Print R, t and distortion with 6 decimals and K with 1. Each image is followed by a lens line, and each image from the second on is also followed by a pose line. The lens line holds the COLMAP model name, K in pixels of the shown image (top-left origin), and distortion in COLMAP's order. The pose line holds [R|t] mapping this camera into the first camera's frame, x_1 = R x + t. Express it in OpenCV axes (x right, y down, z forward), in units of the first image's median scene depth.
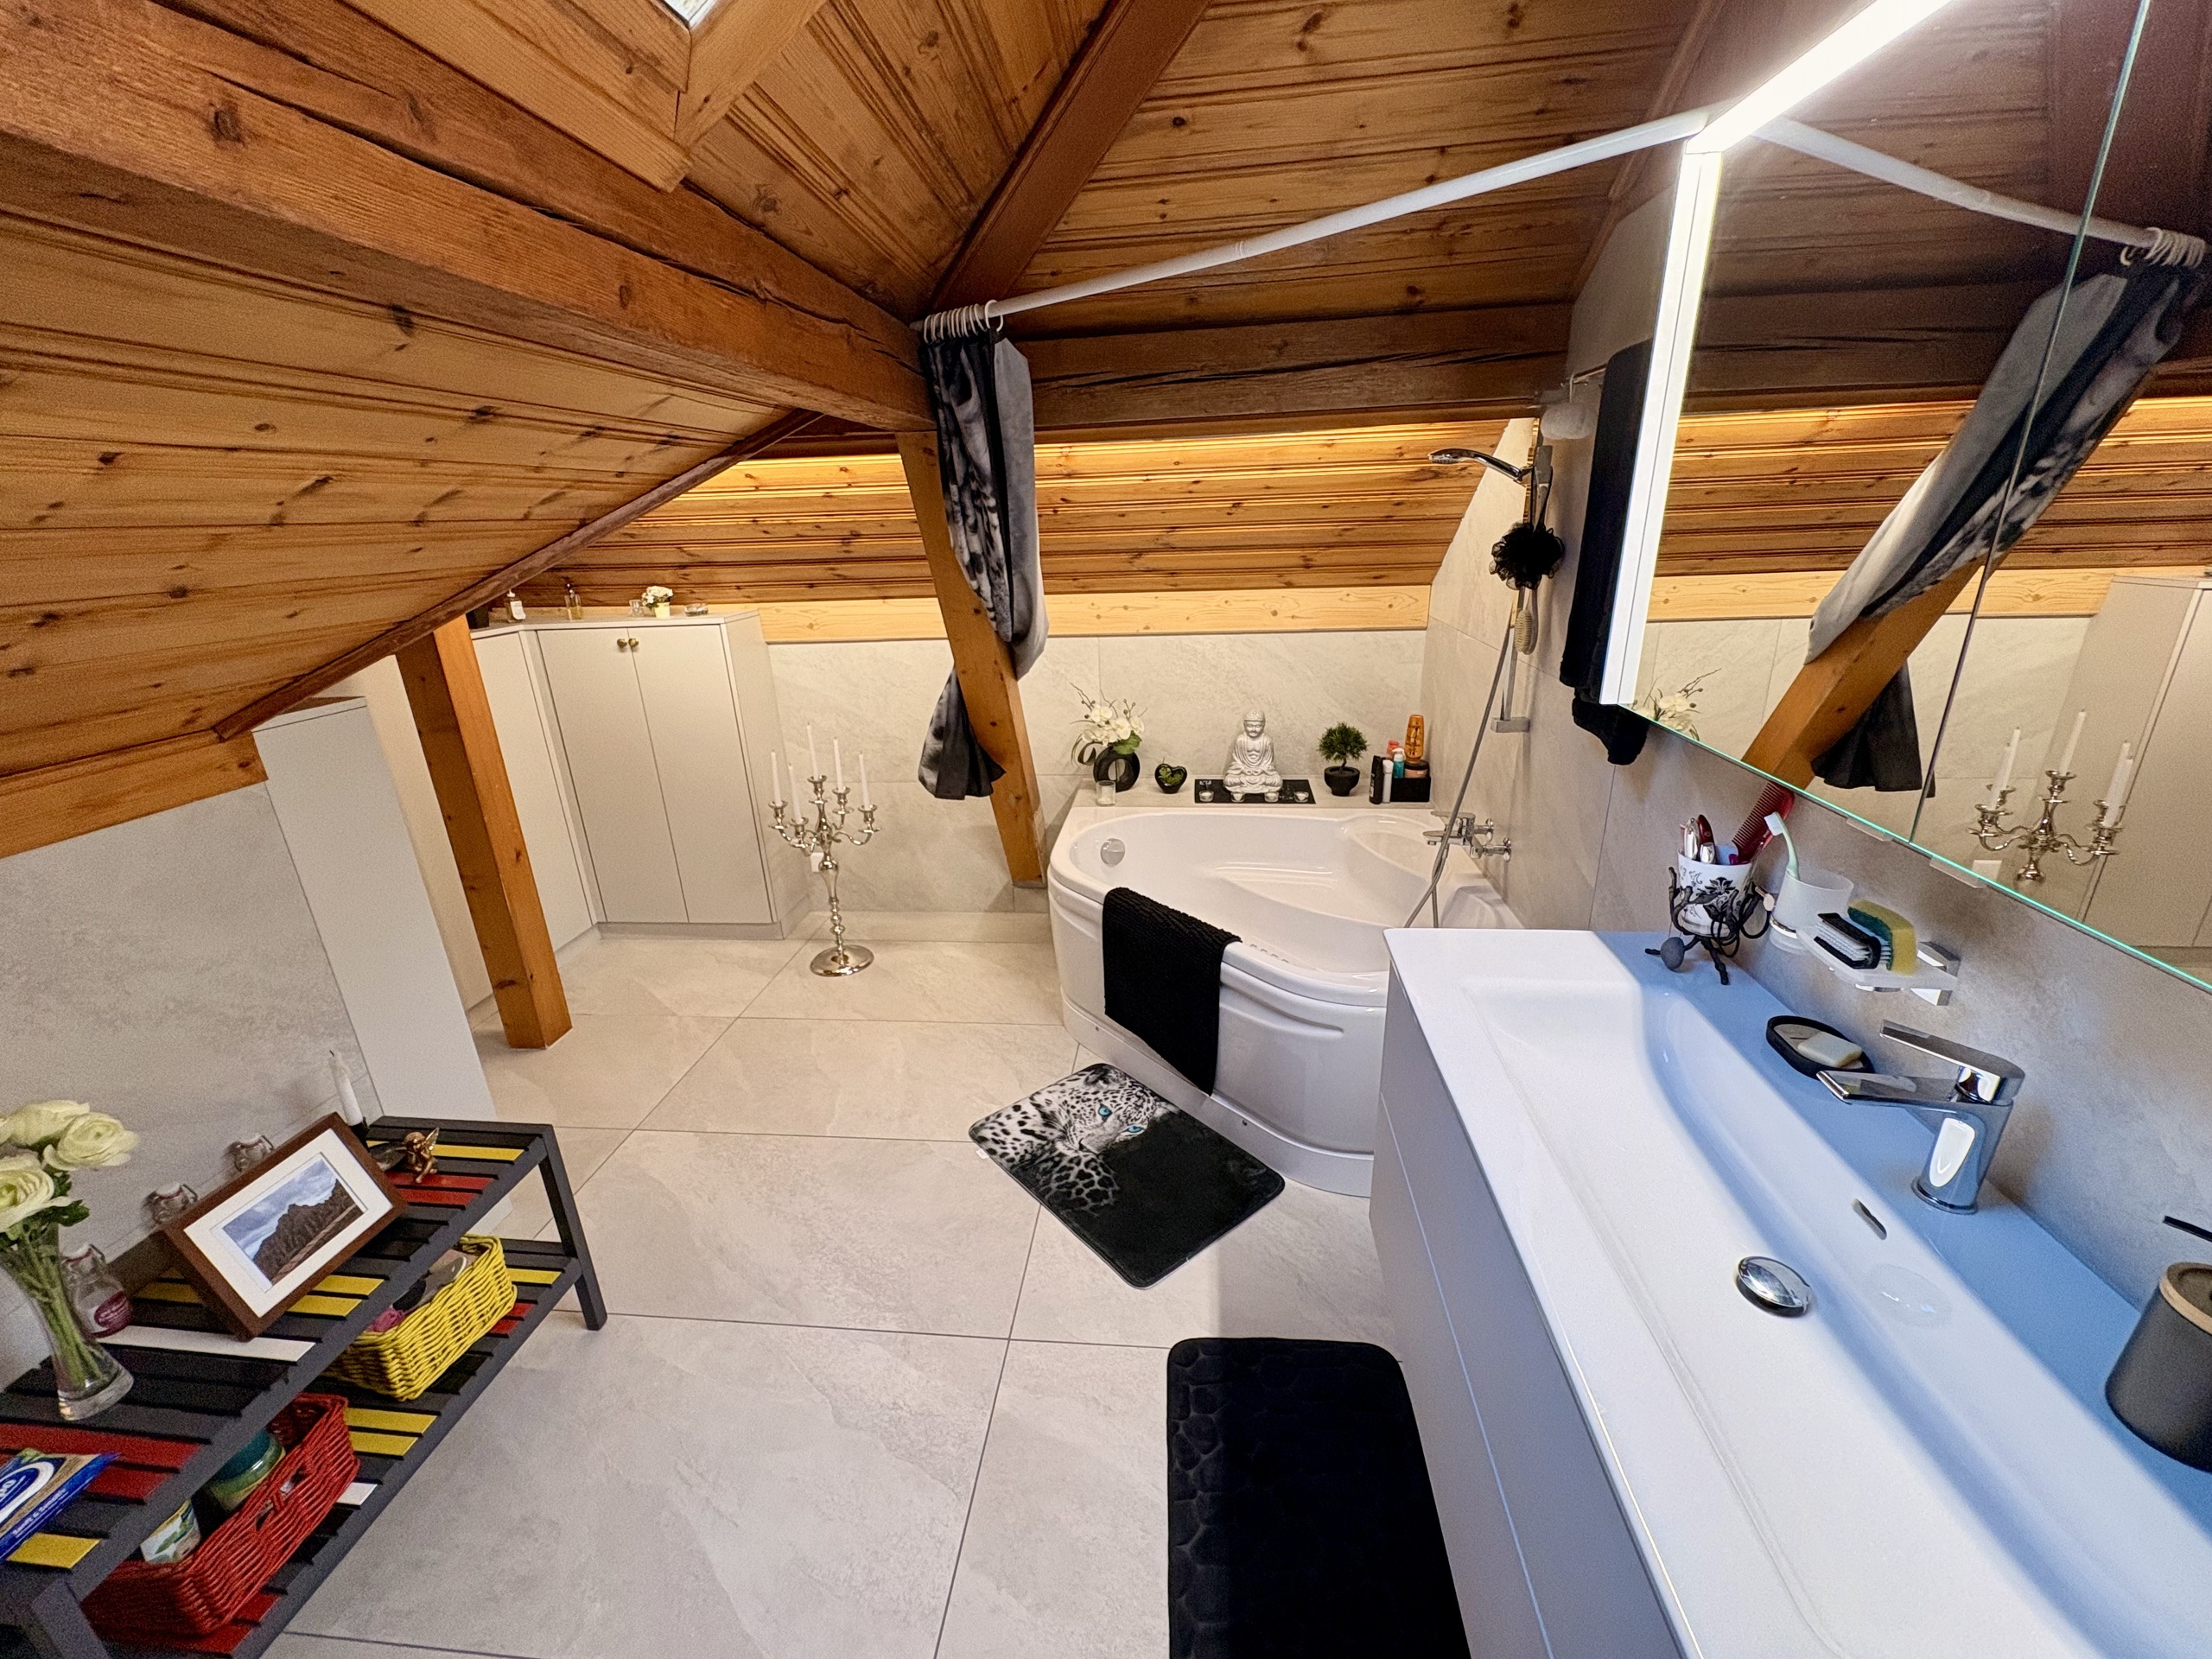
lens RADIAL K [[885.6, 0, 1098.9], [0, 885.6, 824.5], [0, 0, 1]] dist [0.000249, 0.000068]
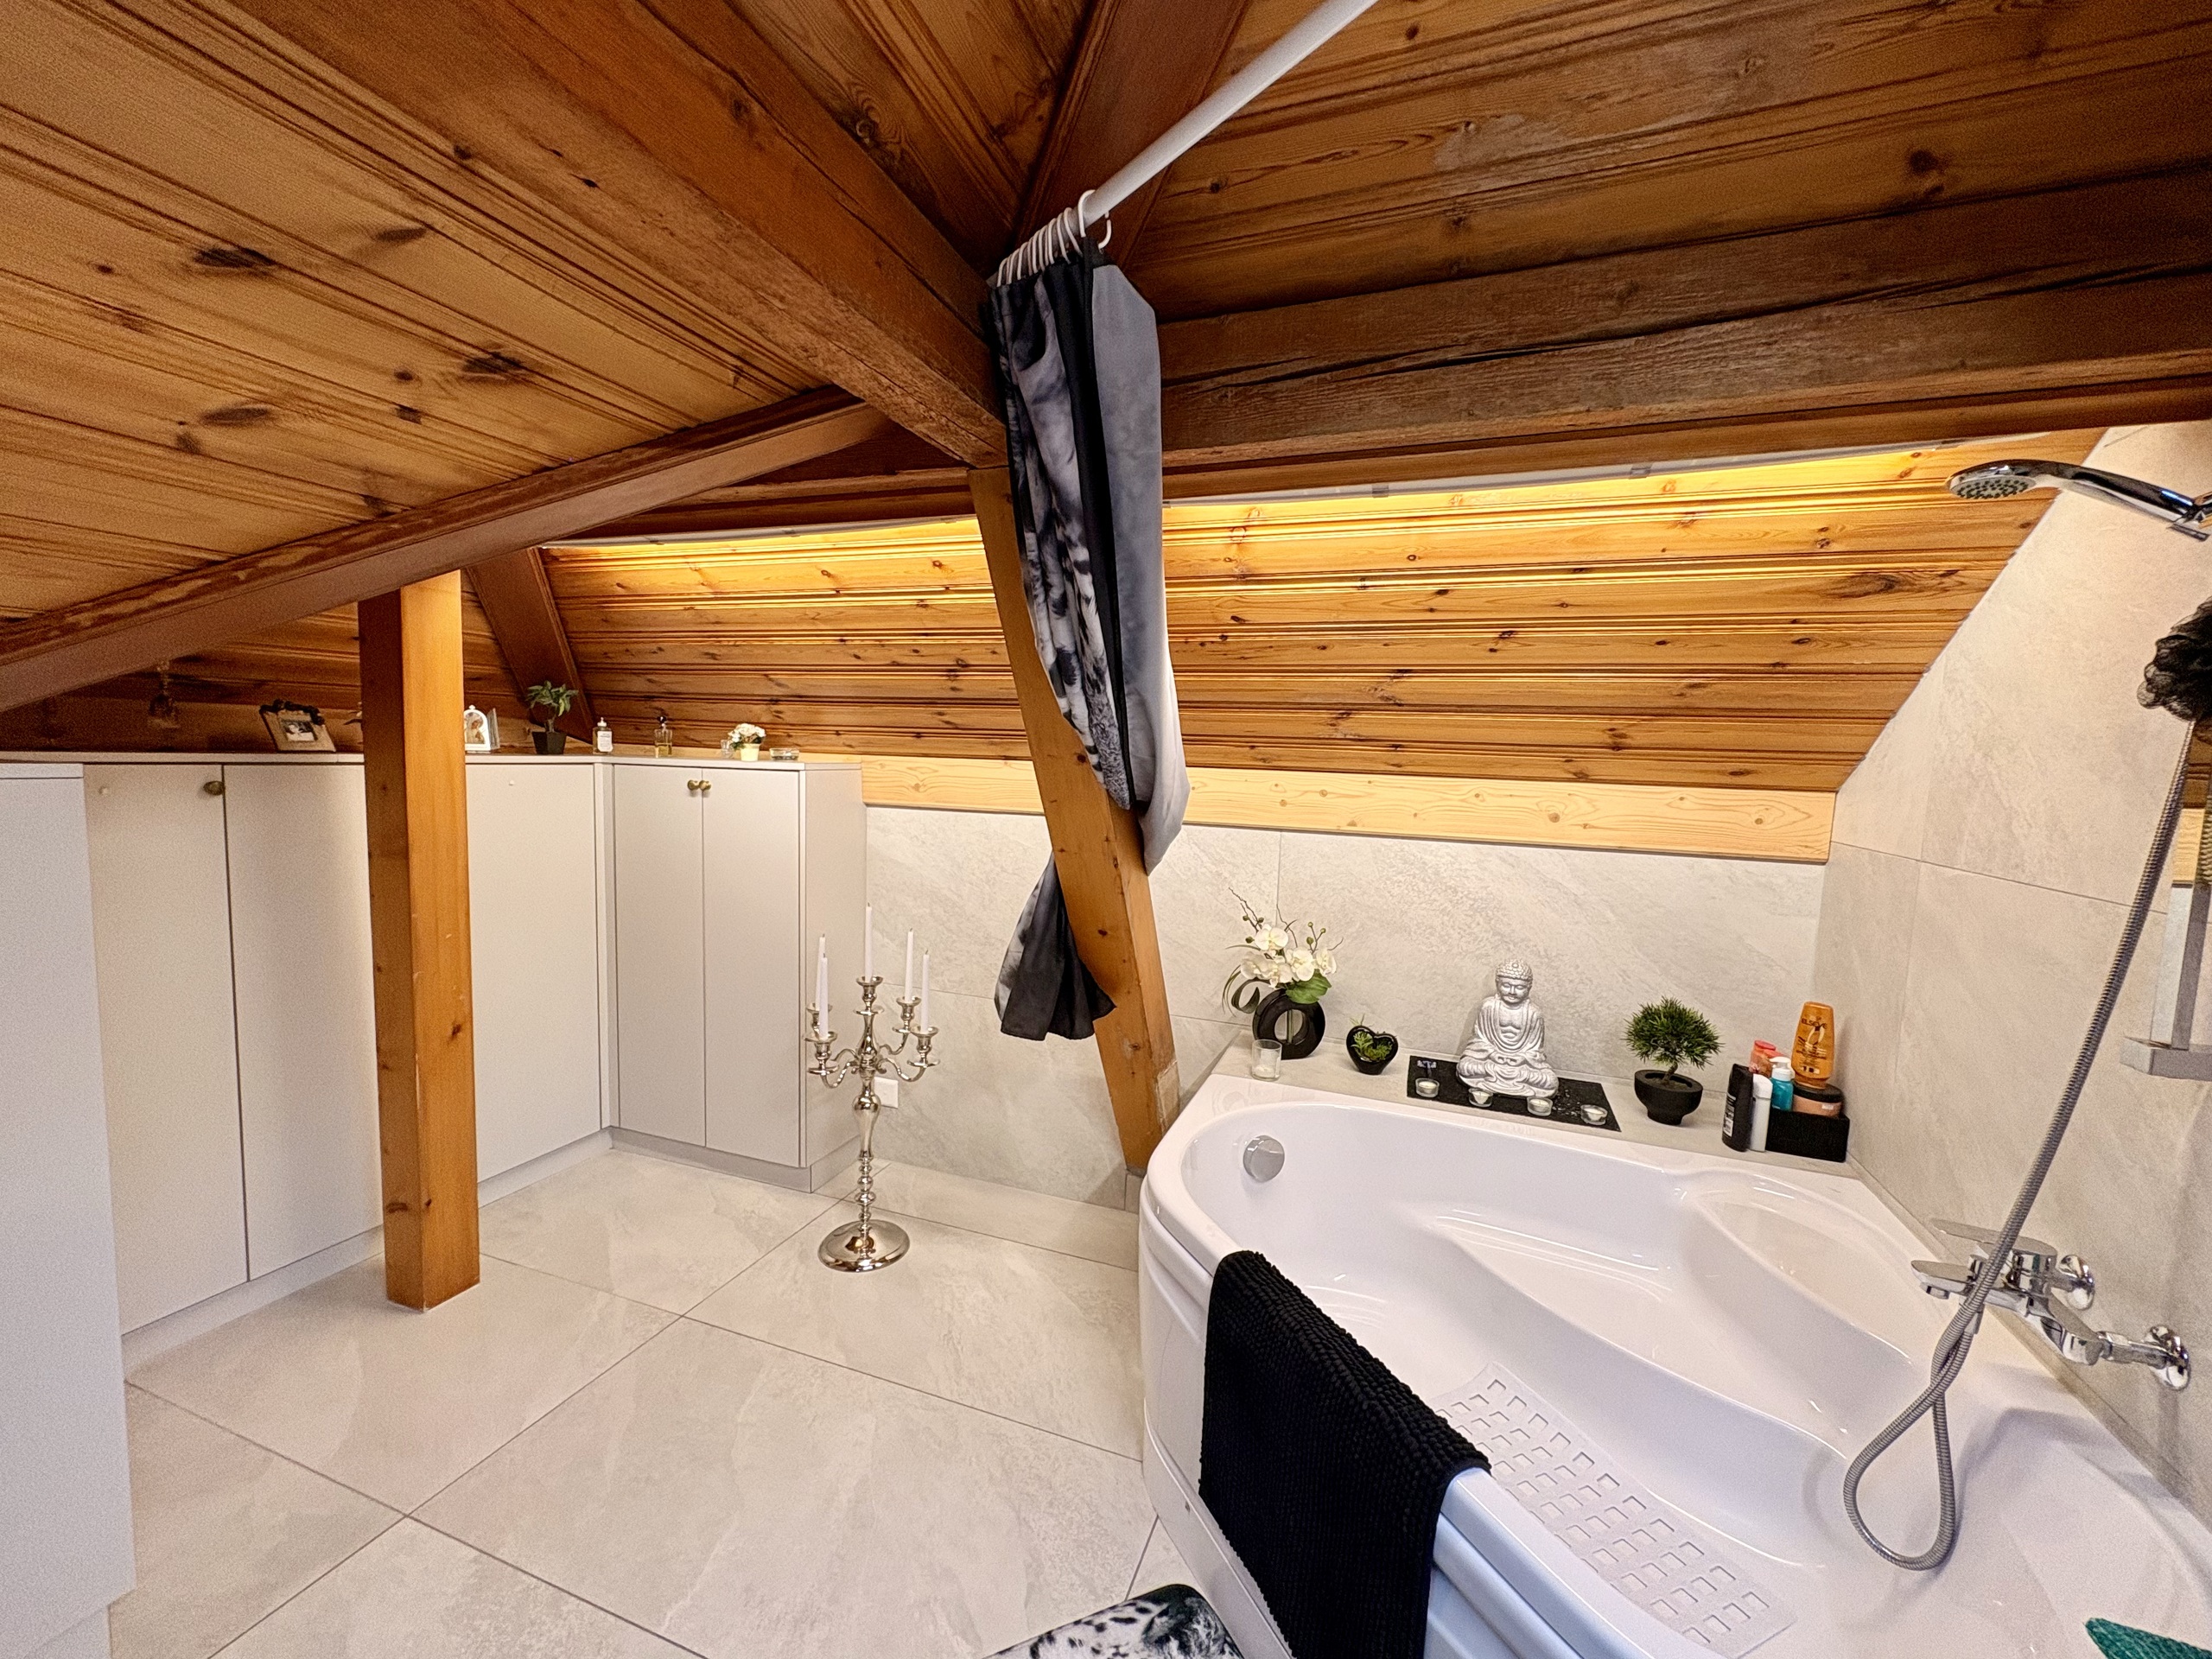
lens RADIAL K [[885.6, 0, 1109.6], [0, 885.6, 835.7], [0, 0, 1]] dist [0.000249, 0.000068]
pose [[0.967055, 0.089799, -0.238203, 0.040101], [-0.144331, 0.964197, -0.222469, -0.034954], [0.209697, 0.249520, 0.945392, 0.340354]]
